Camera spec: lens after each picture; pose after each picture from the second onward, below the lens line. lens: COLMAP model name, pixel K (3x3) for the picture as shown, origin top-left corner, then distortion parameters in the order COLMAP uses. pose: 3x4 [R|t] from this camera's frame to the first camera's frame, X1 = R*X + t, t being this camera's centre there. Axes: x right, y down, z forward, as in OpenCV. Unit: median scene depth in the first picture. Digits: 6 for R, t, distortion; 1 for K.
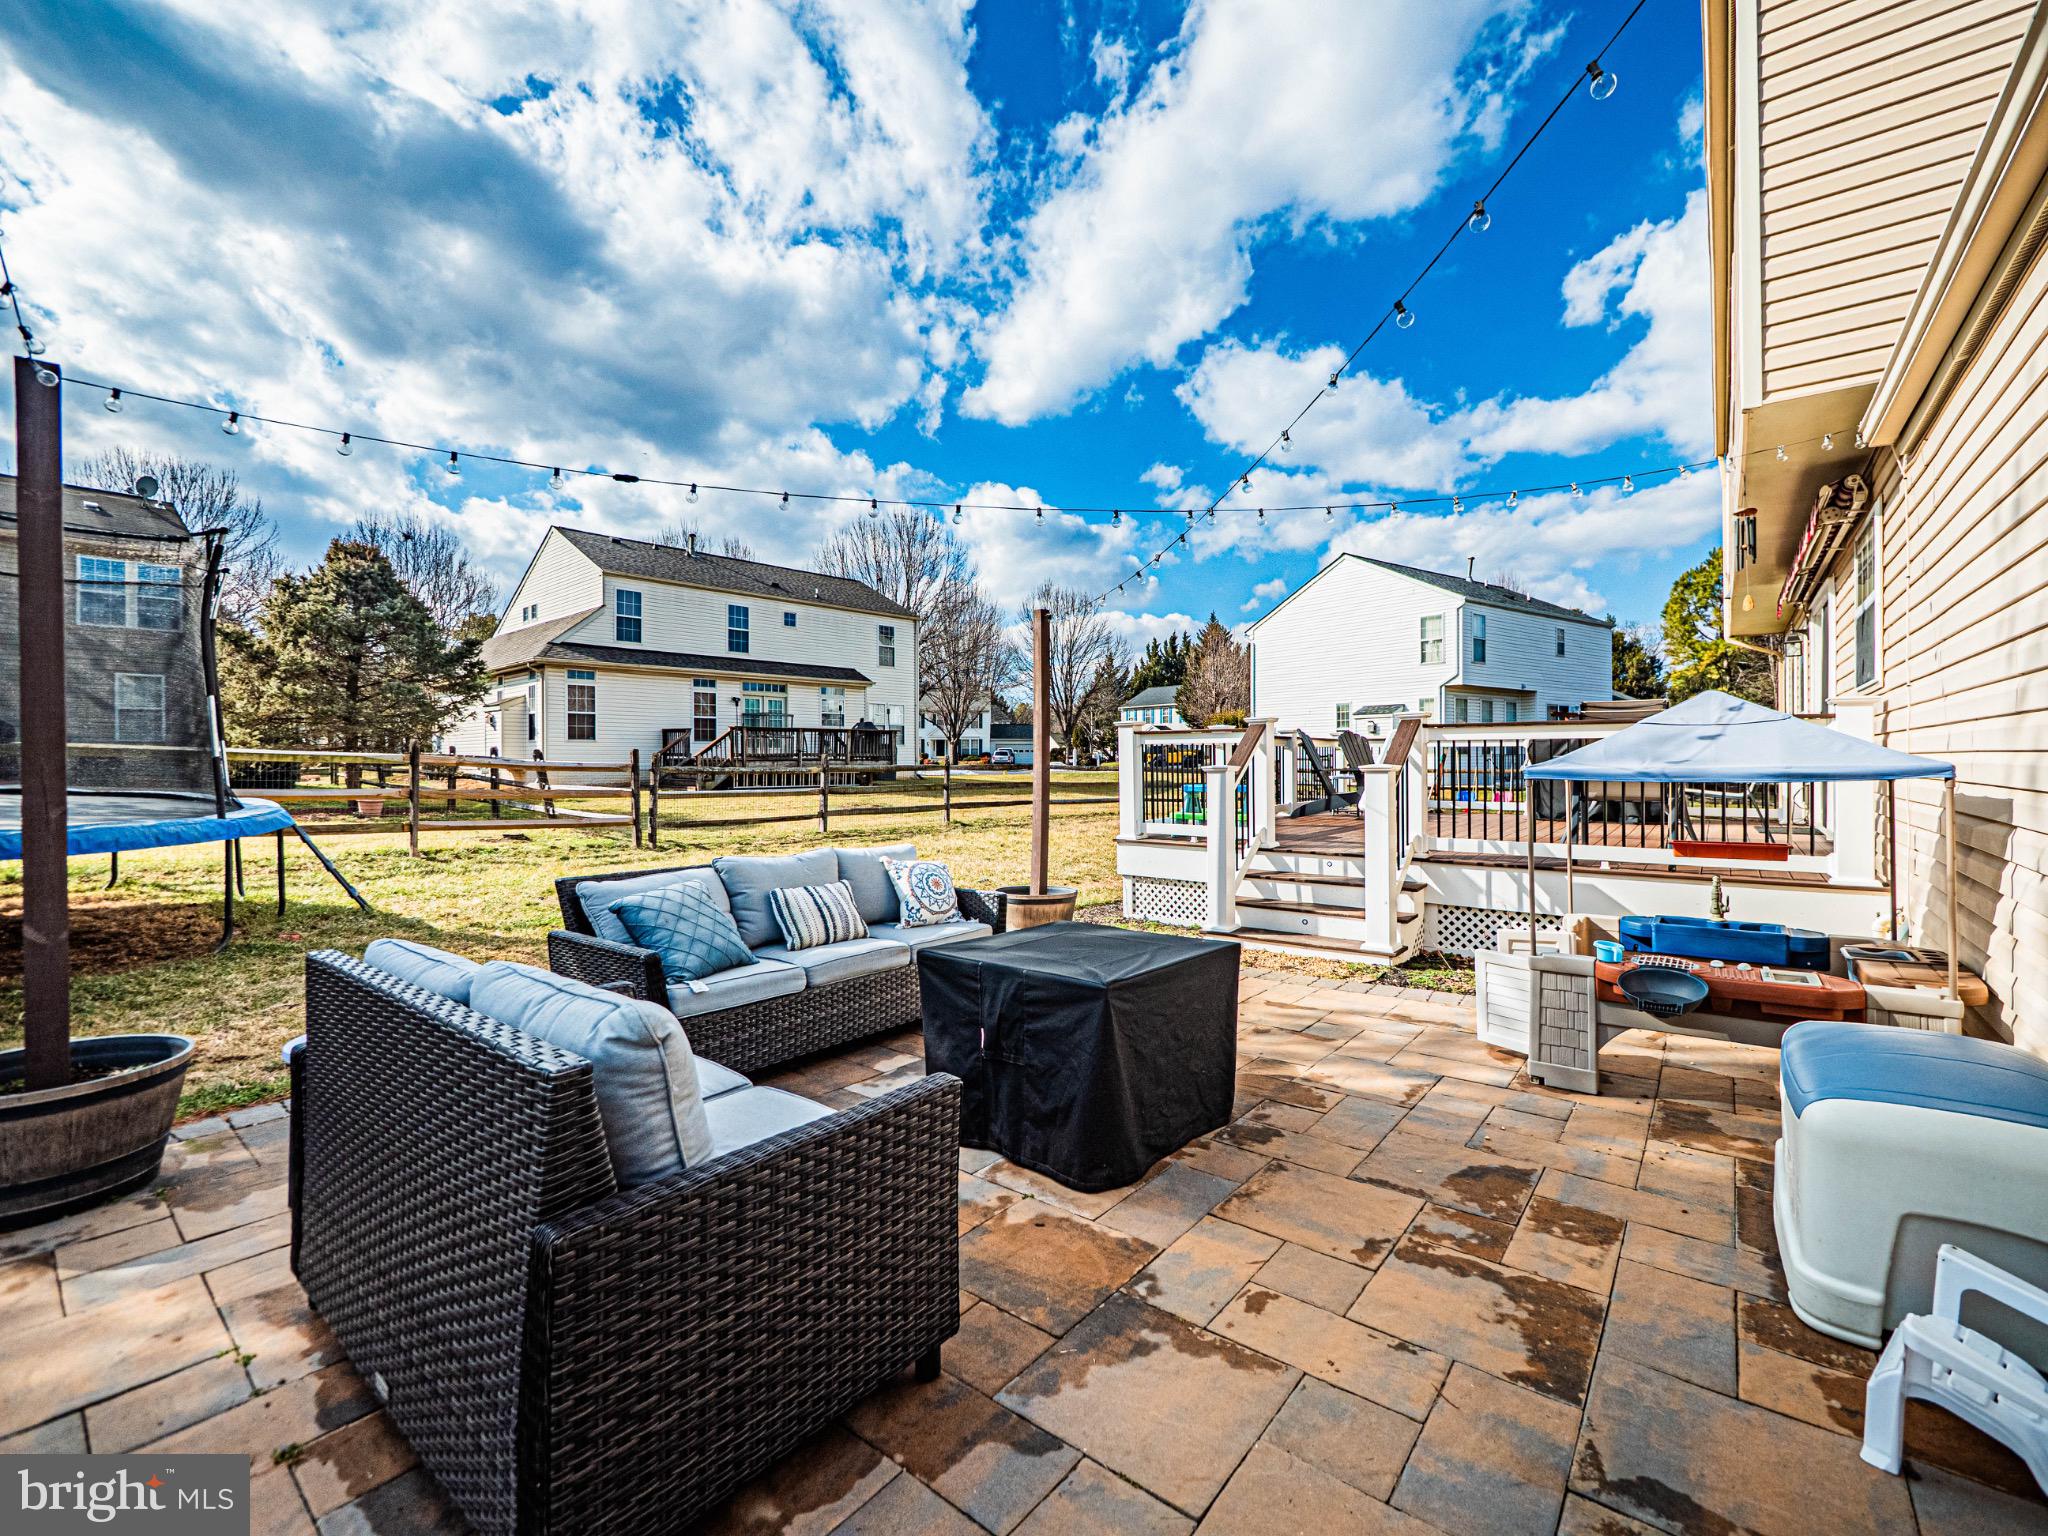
lens RADIAL K [[868.9, 0, 1023.4], [0, 868.9, 763.1], [0, 0, 1]] dist [-0.006654, -0.000069]
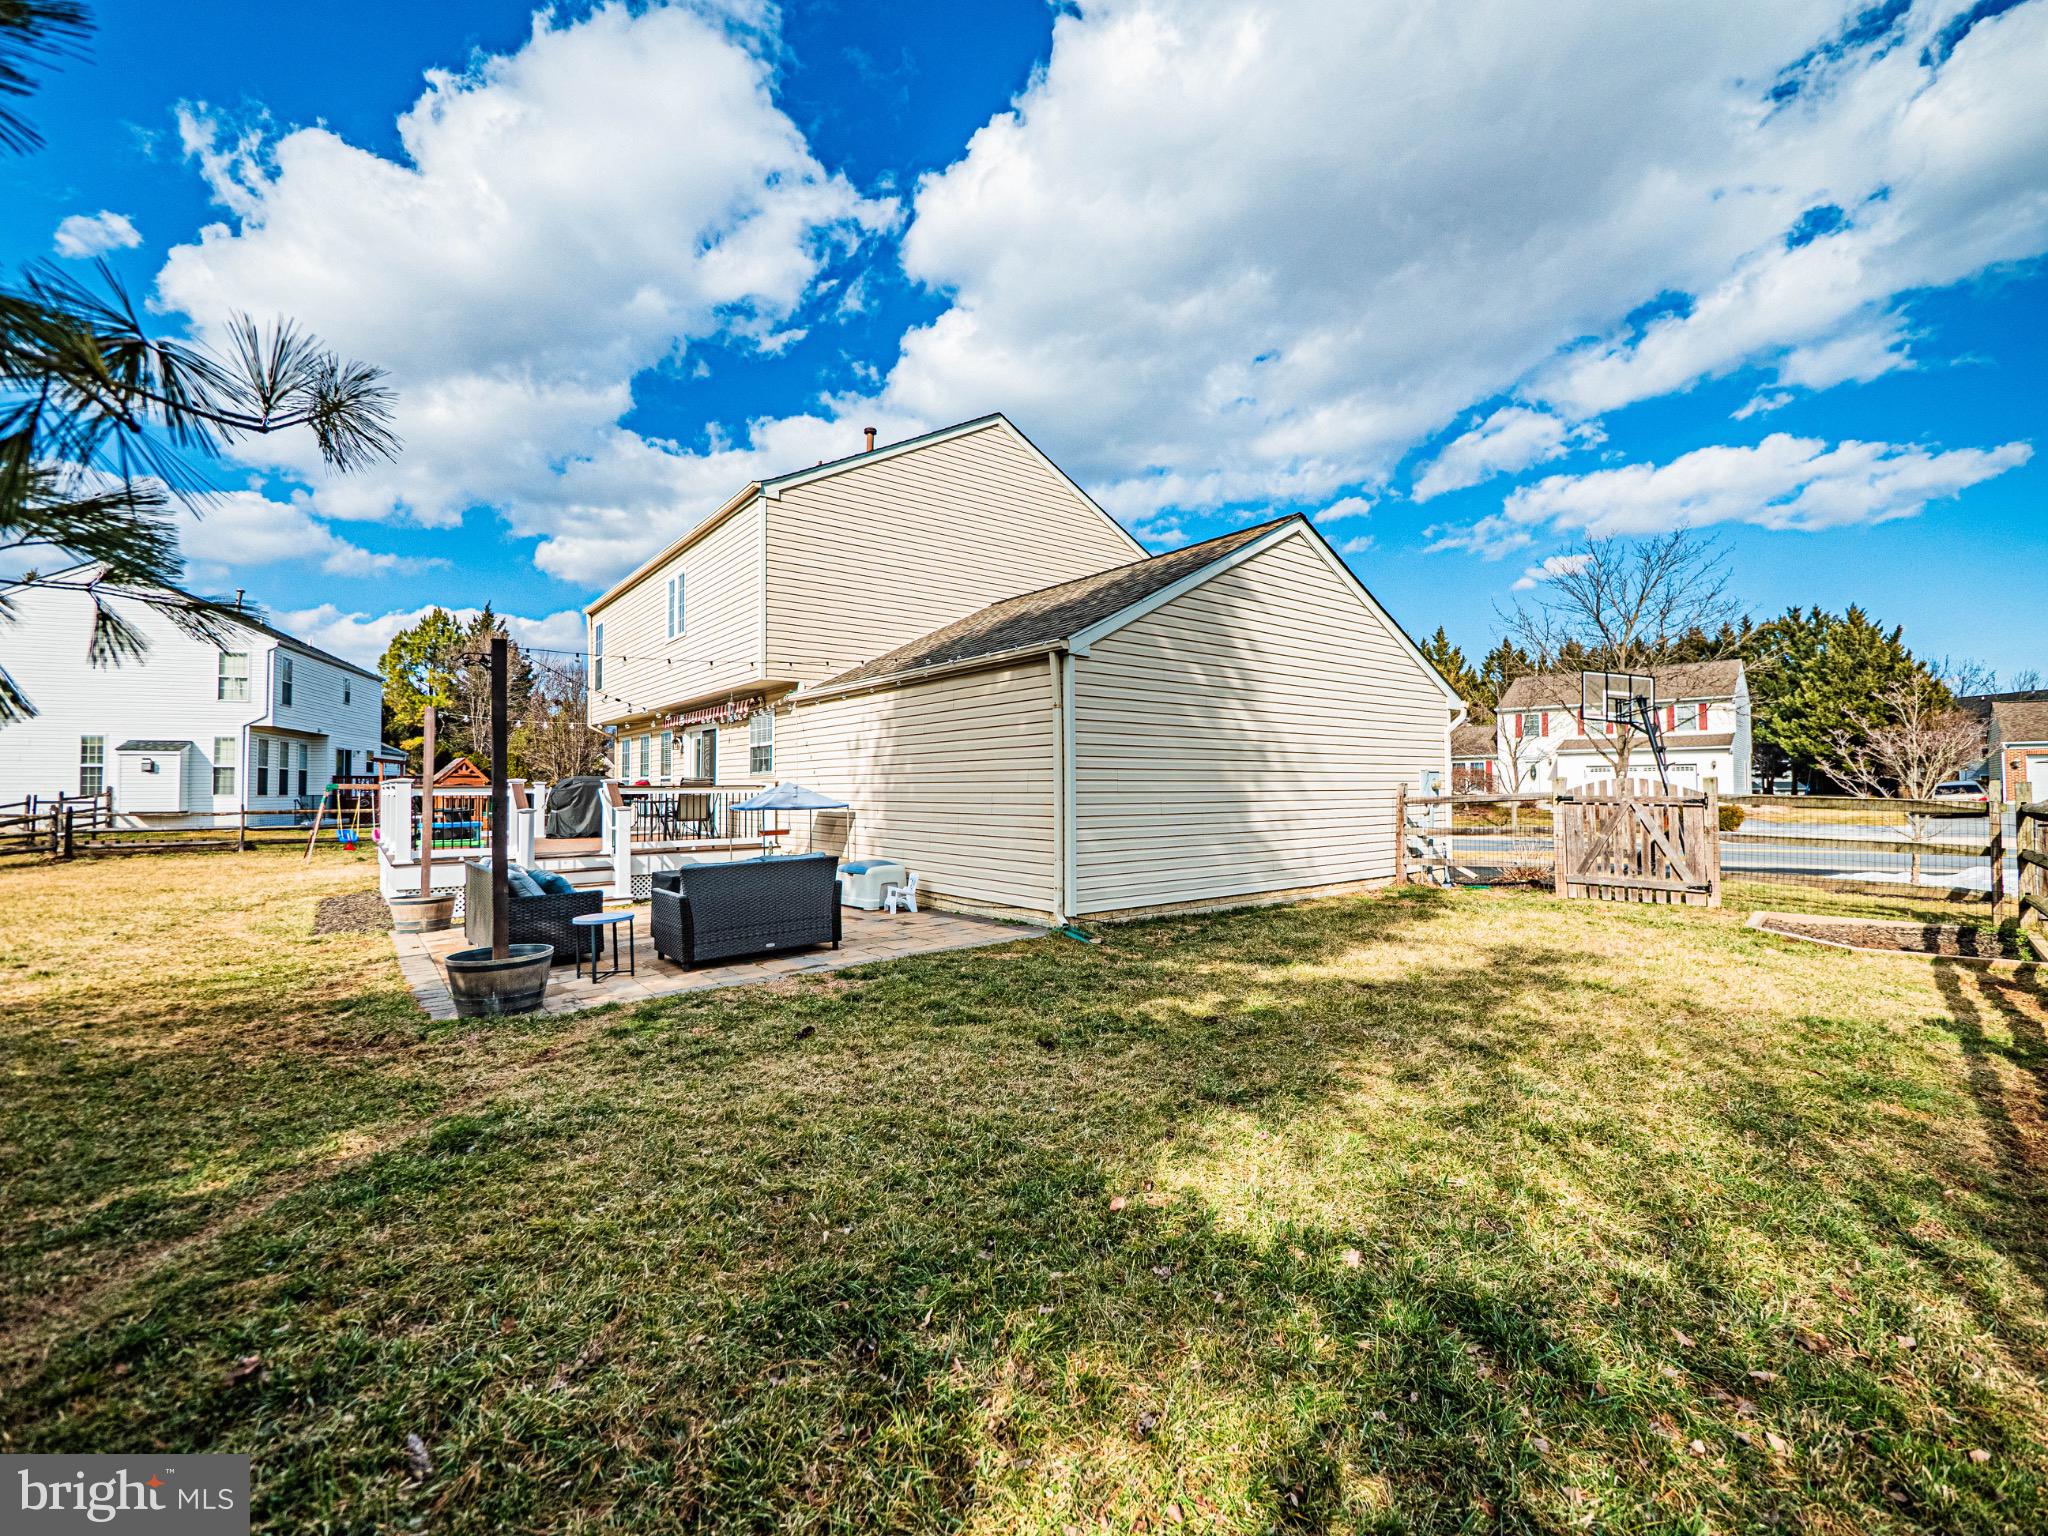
lens RADIAL K [[868.9, 0, 1023.4], [0, 868.9, 763.1], [0, 0, 1]] dist [-0.006654, -0.000069]
pose [[0.224446, 0.032347, 0.973949, -0.431740], [0.009597, 0.999327, -0.035402, -0.005895], [-0.974439, 0.017292, 0.223985, -0.119281]]
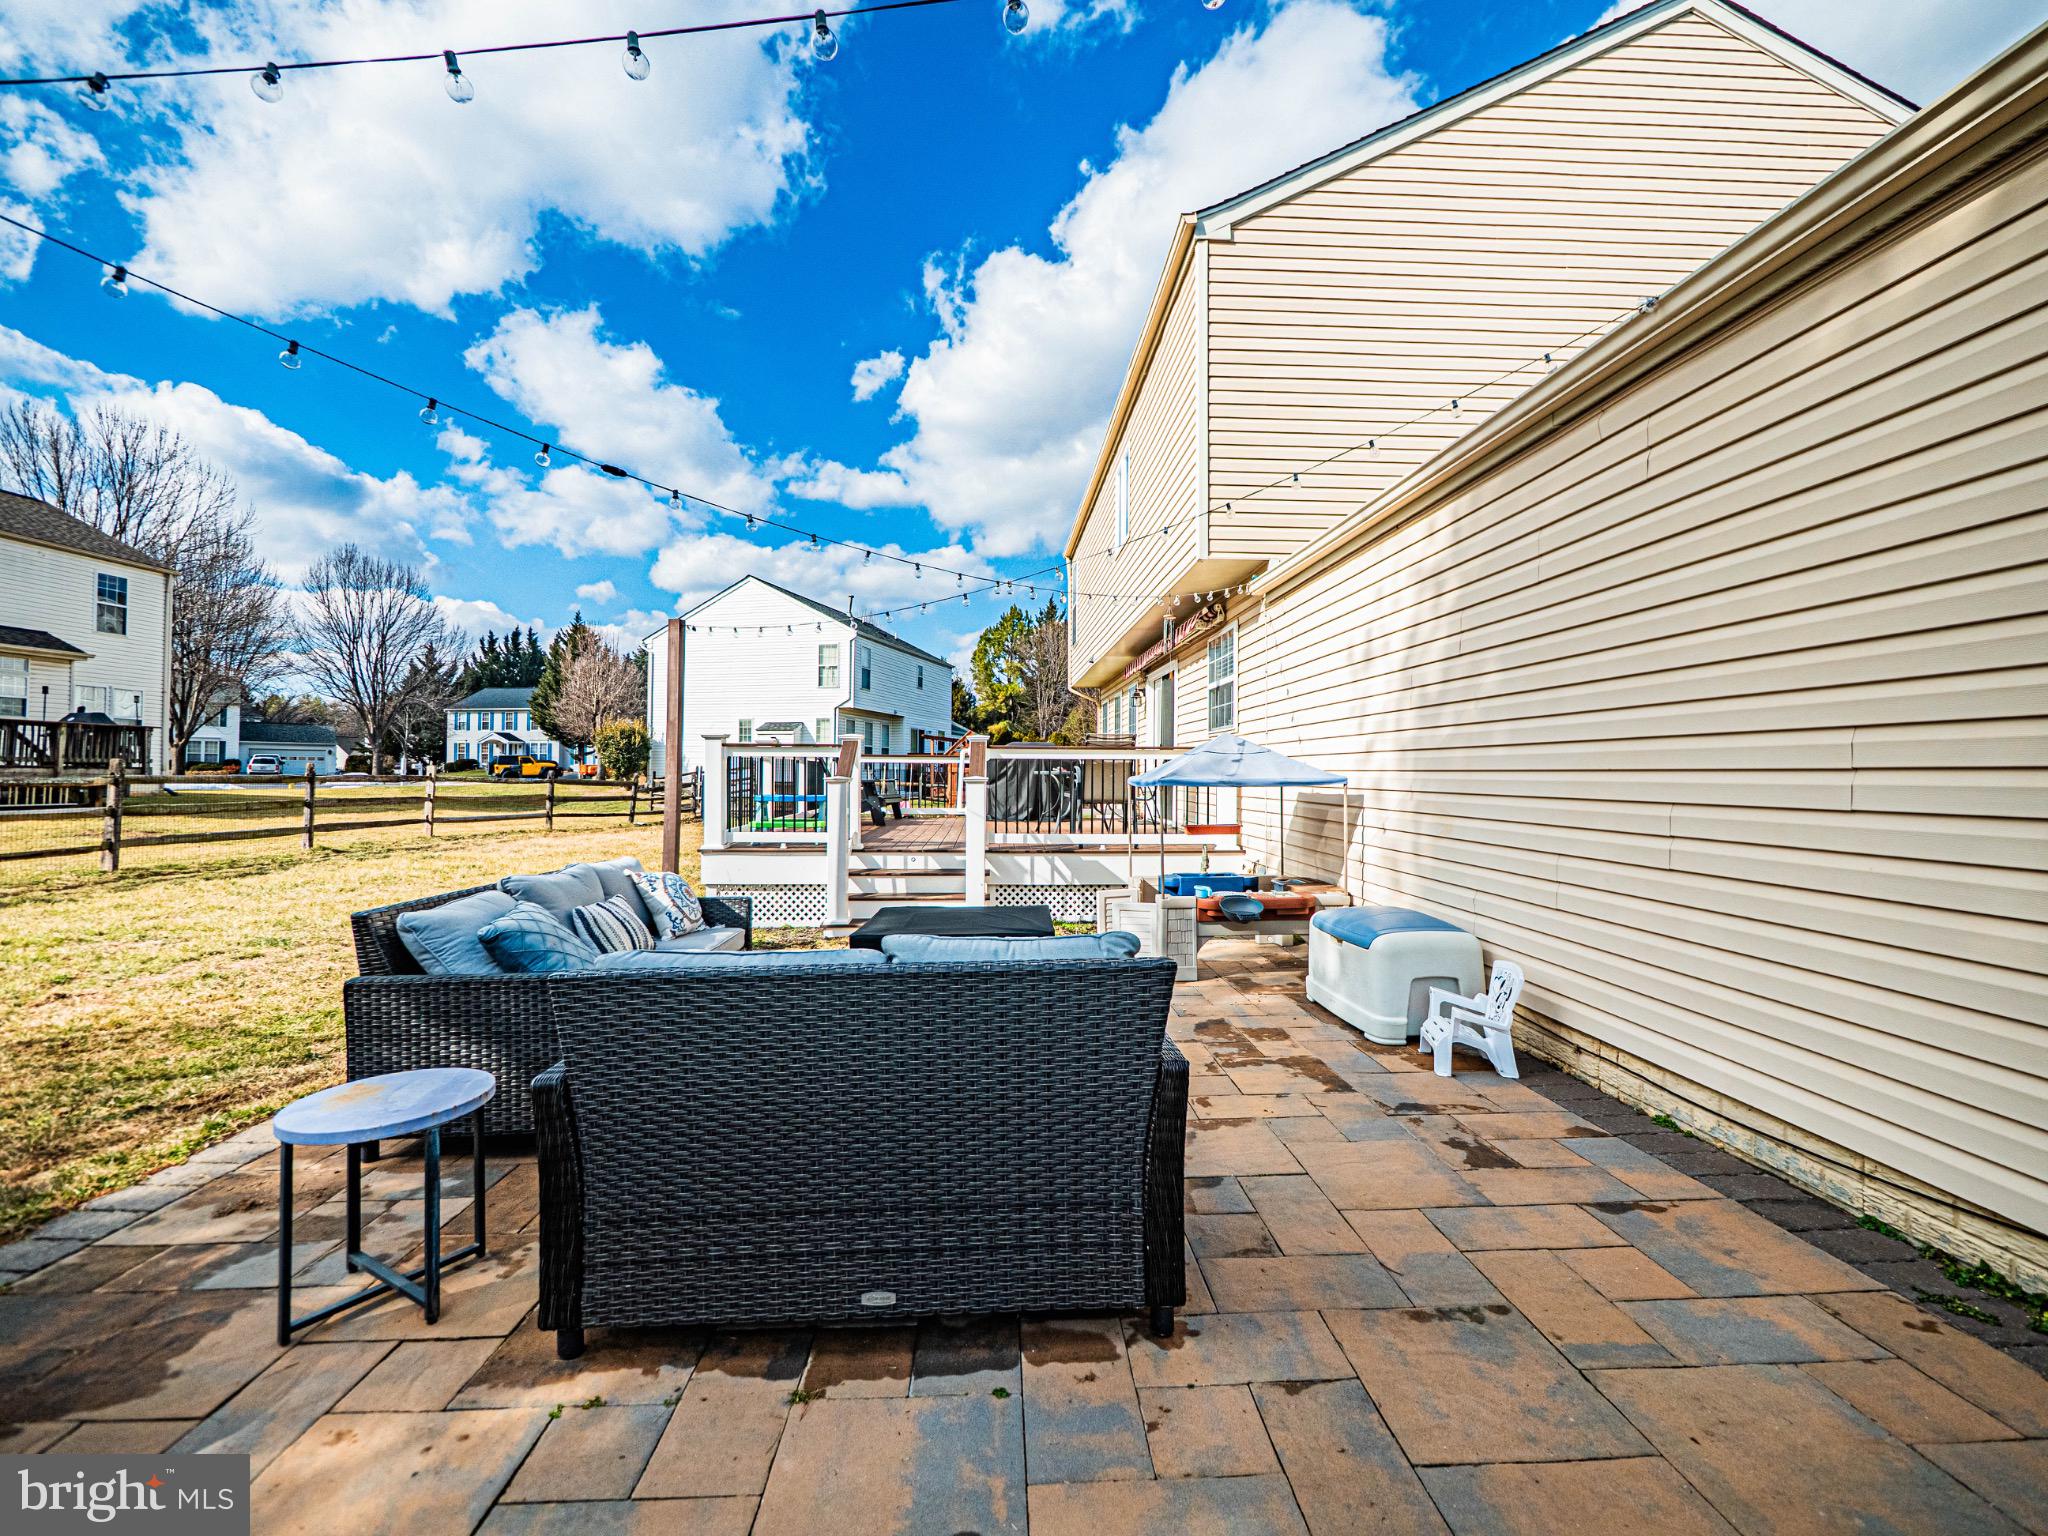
lens RADIAL K [[868.9, 0, 1023.4], [0, 868.9, 763.1], [0, 0, 1]] dist [-0.006654, -0.000069]
pose [[0.751131, 0.015679, 0.659967, -0.119583], [-0.005462, 0.999831, -0.017536, 0.001137], [-0.660131, 0.009567, 0.751090, -0.001891]]
